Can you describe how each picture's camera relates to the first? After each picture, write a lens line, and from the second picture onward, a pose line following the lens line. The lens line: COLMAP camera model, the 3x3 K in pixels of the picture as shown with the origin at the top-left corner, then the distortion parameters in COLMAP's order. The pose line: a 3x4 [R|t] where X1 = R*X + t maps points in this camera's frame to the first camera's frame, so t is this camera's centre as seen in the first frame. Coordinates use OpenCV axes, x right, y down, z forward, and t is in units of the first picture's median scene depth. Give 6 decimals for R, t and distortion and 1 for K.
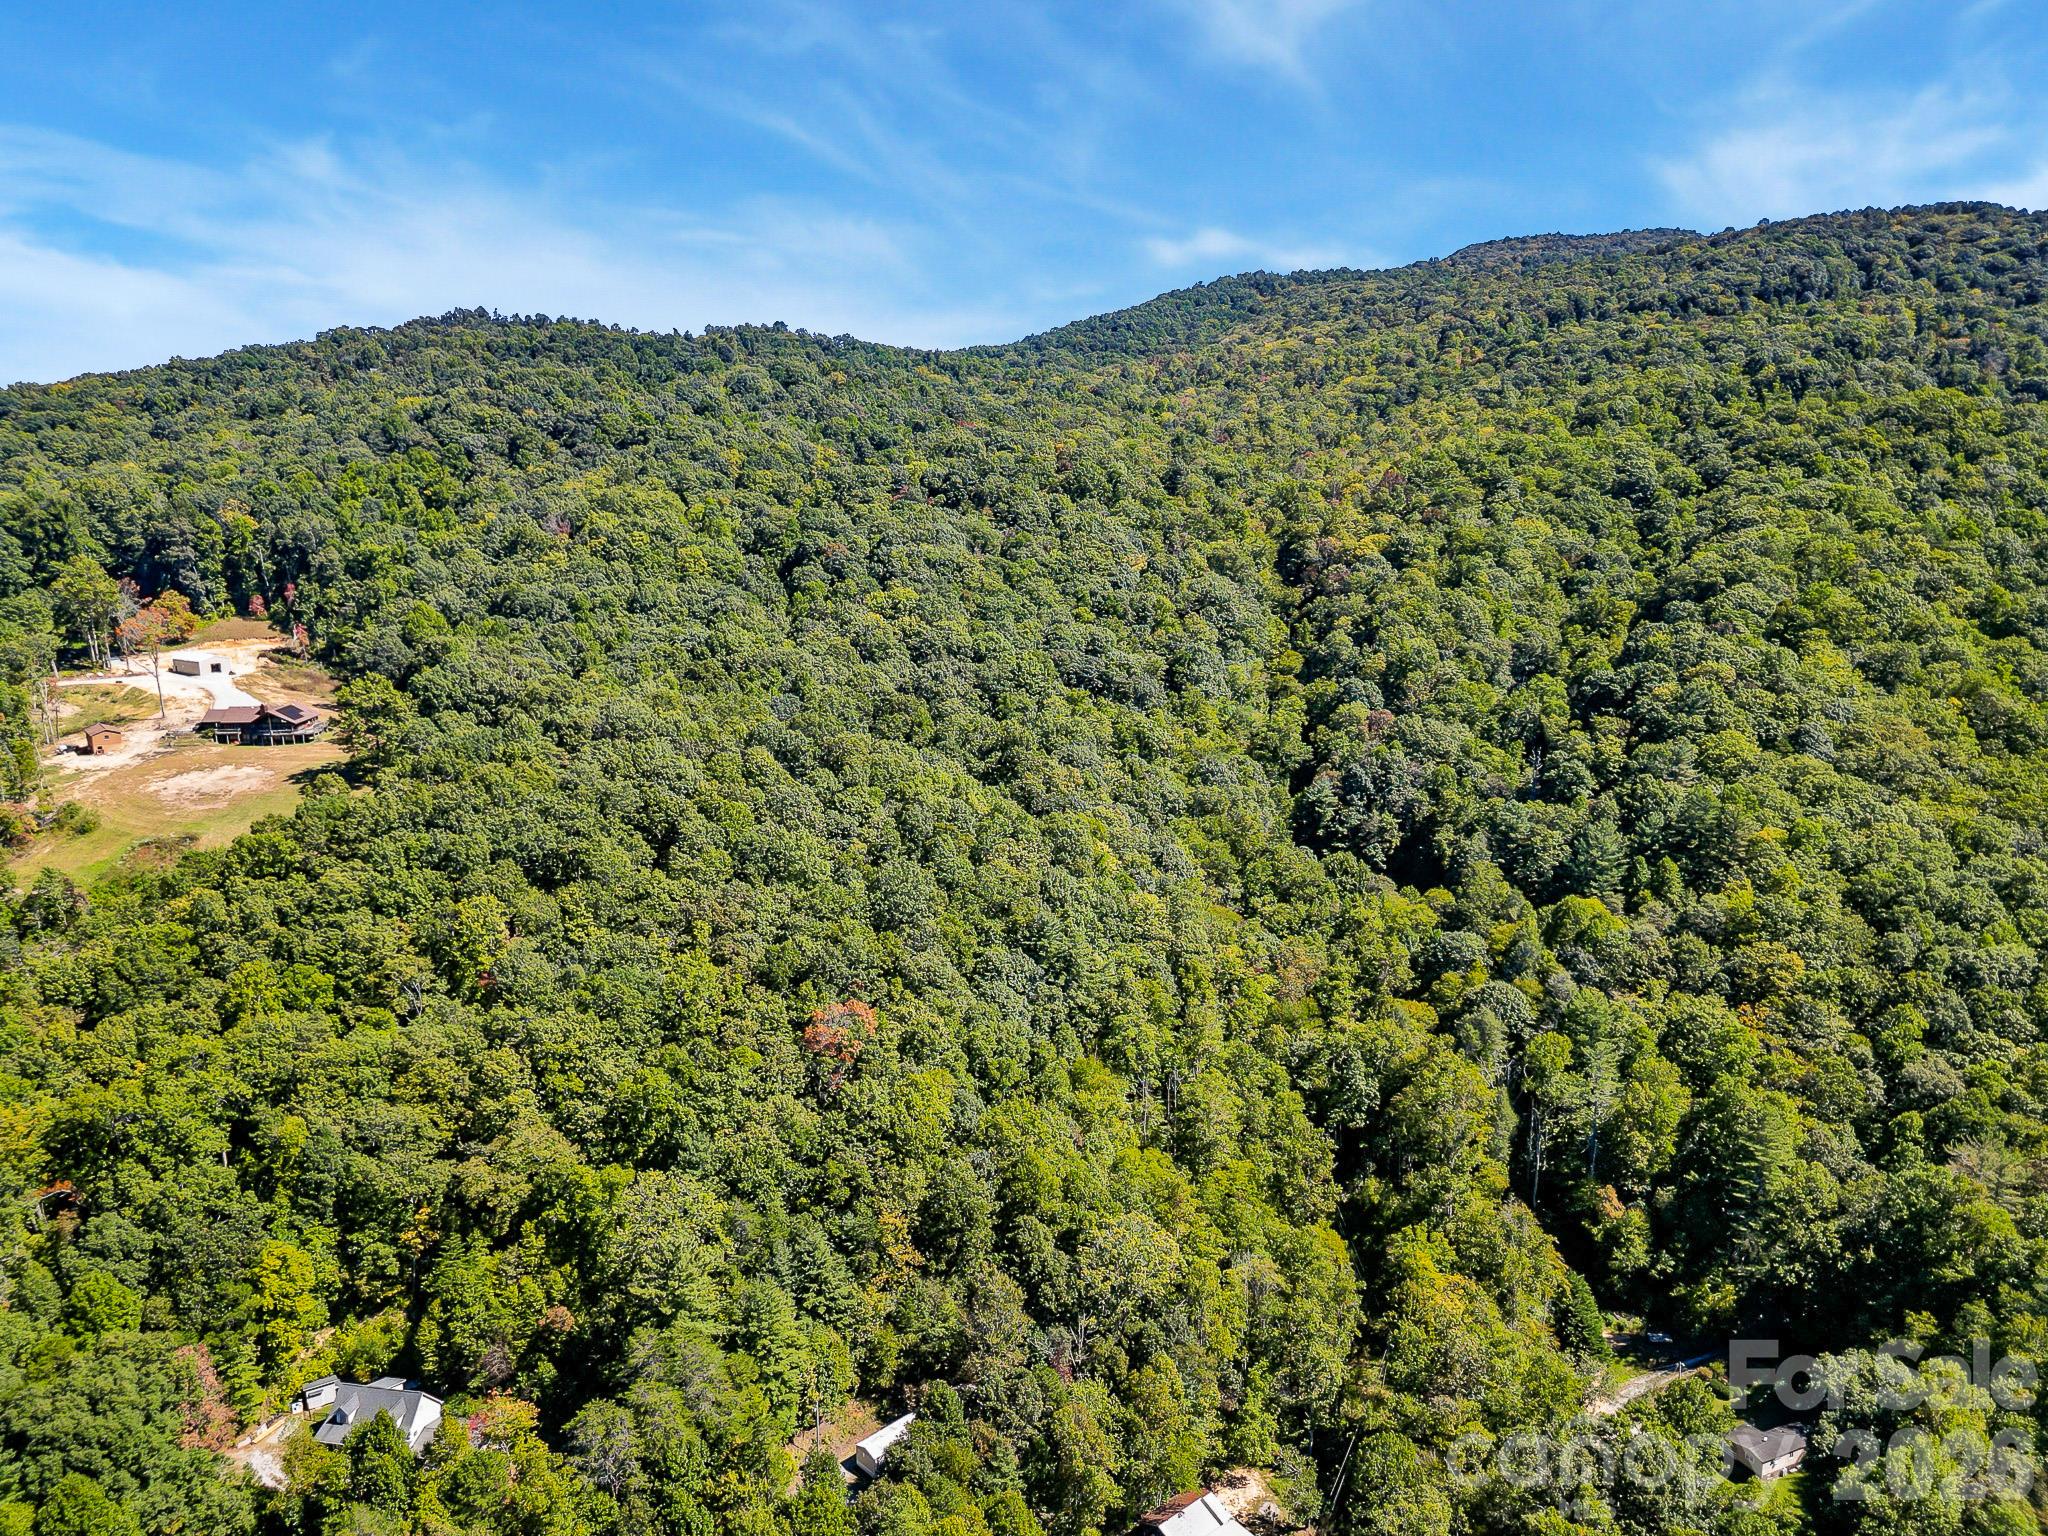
lens RADIAL K [[1409.5, 0, 1015.5], [0, 1409.5, 779.0], [0, 0, 1]] dist [0.074749, -0.104865]
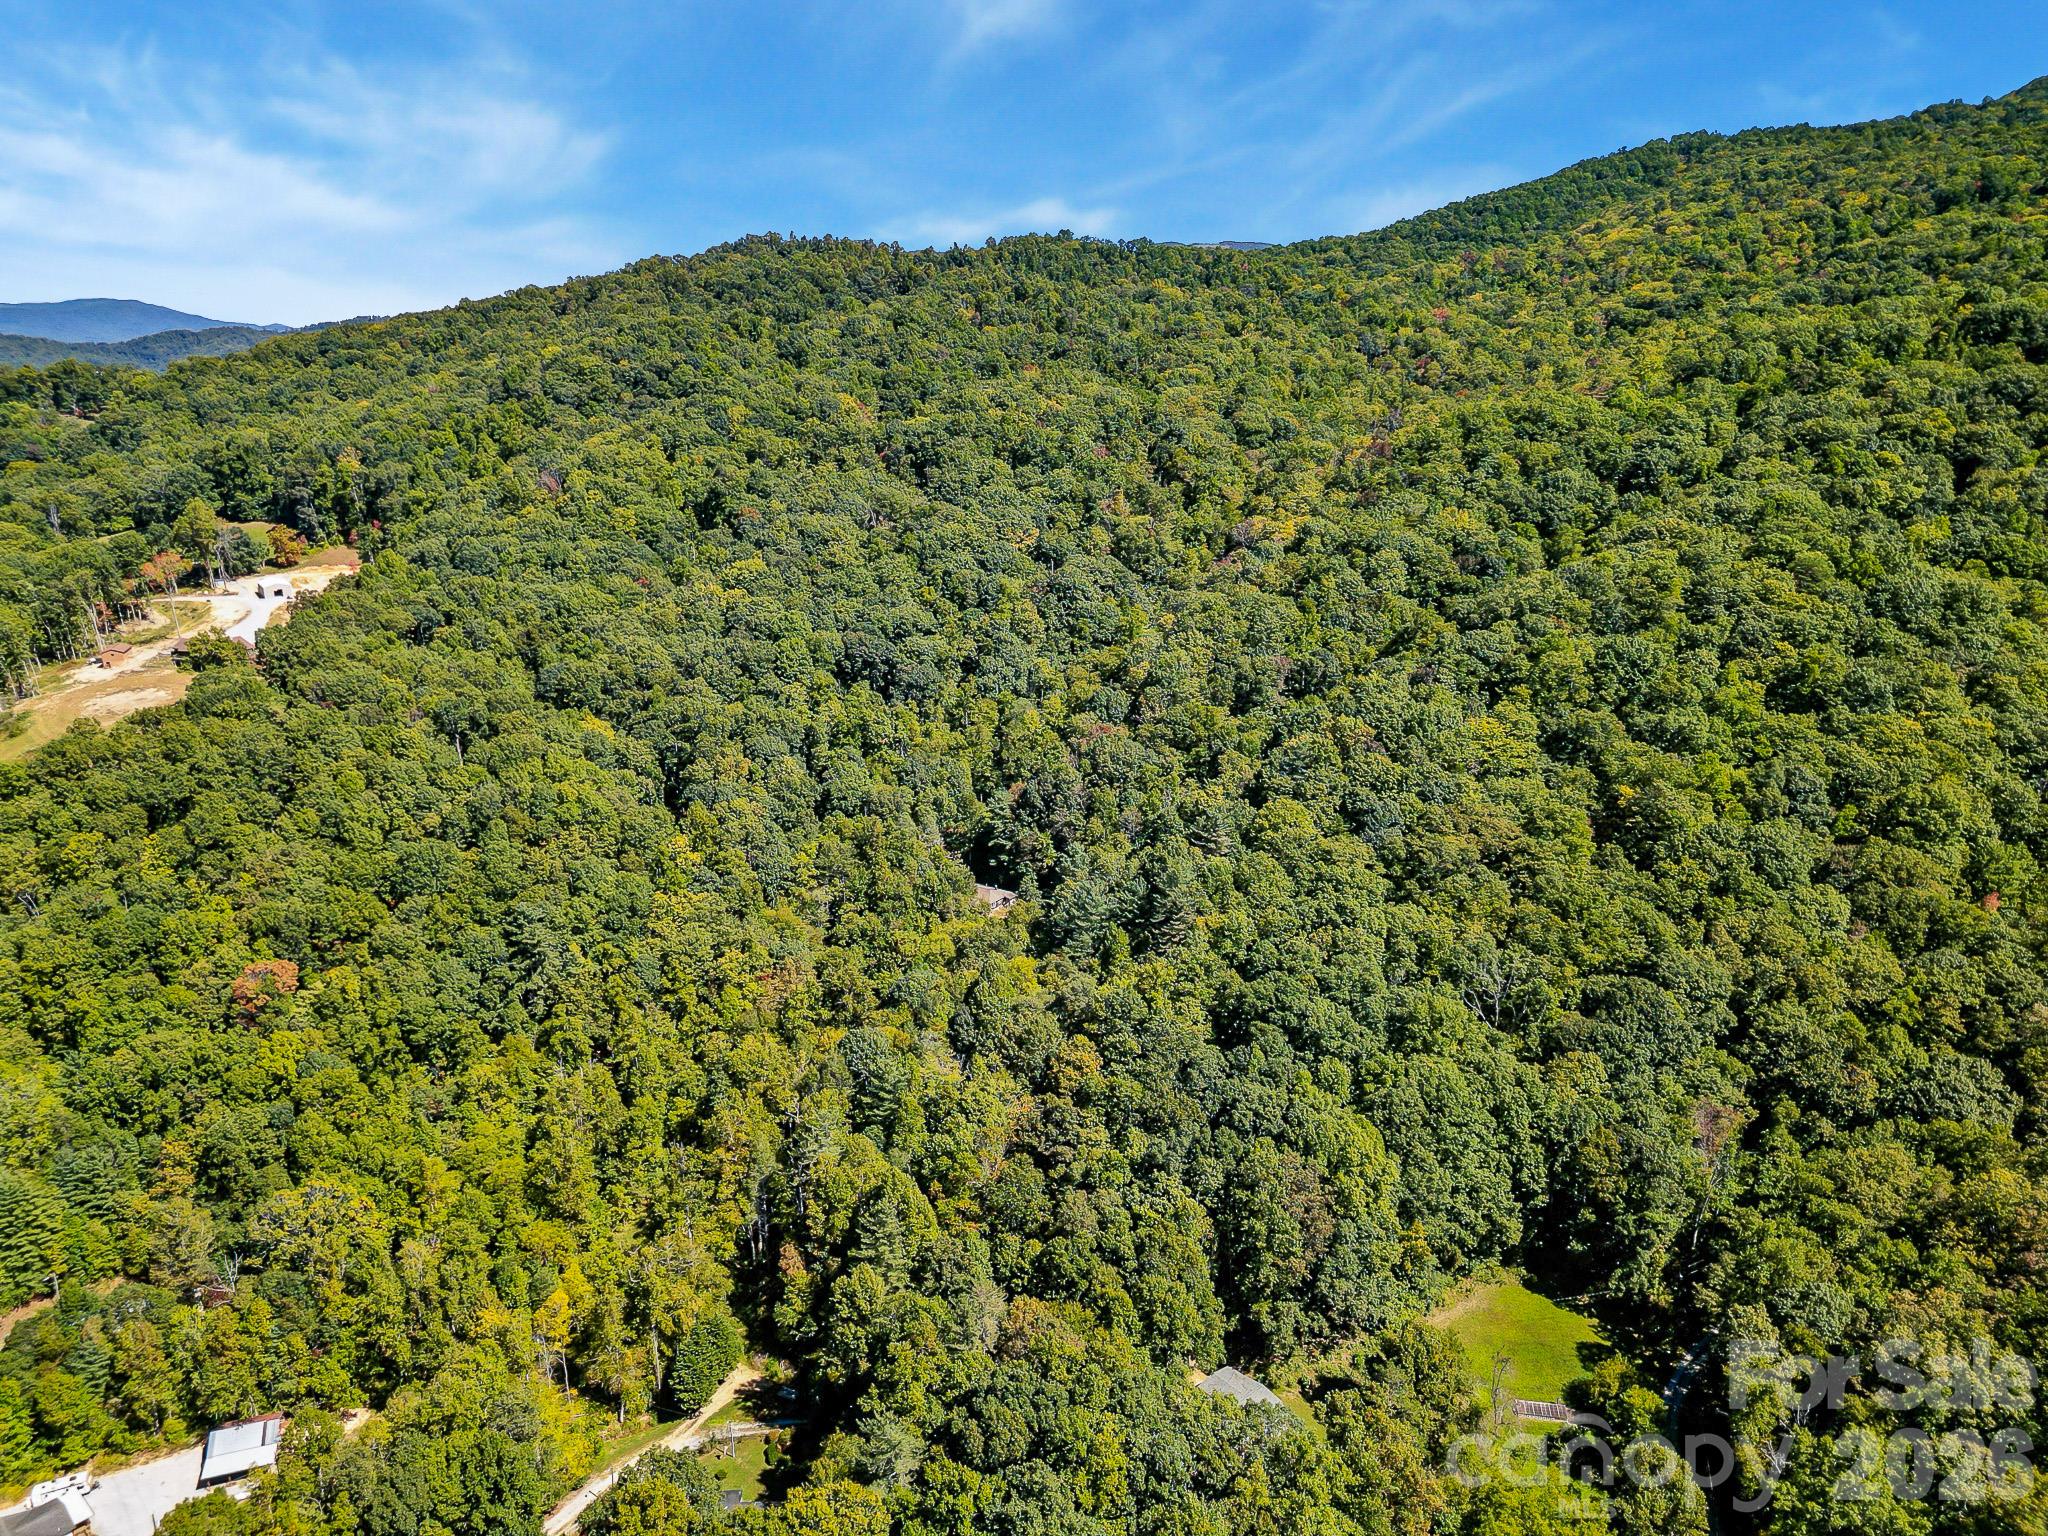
lens RADIAL K [[1409.5, 0, 1015.5], [0, 1409.5, 779.0], [0, 0, 1]] dist [0.074749, -0.104865]
pose [[0.922281, 0.118007, -0.368065, 0.481185], [-0.082664, 0.990442, 0.110415, -0.098198], [0.377576, -0.071408, 0.923221, 0.060216]]
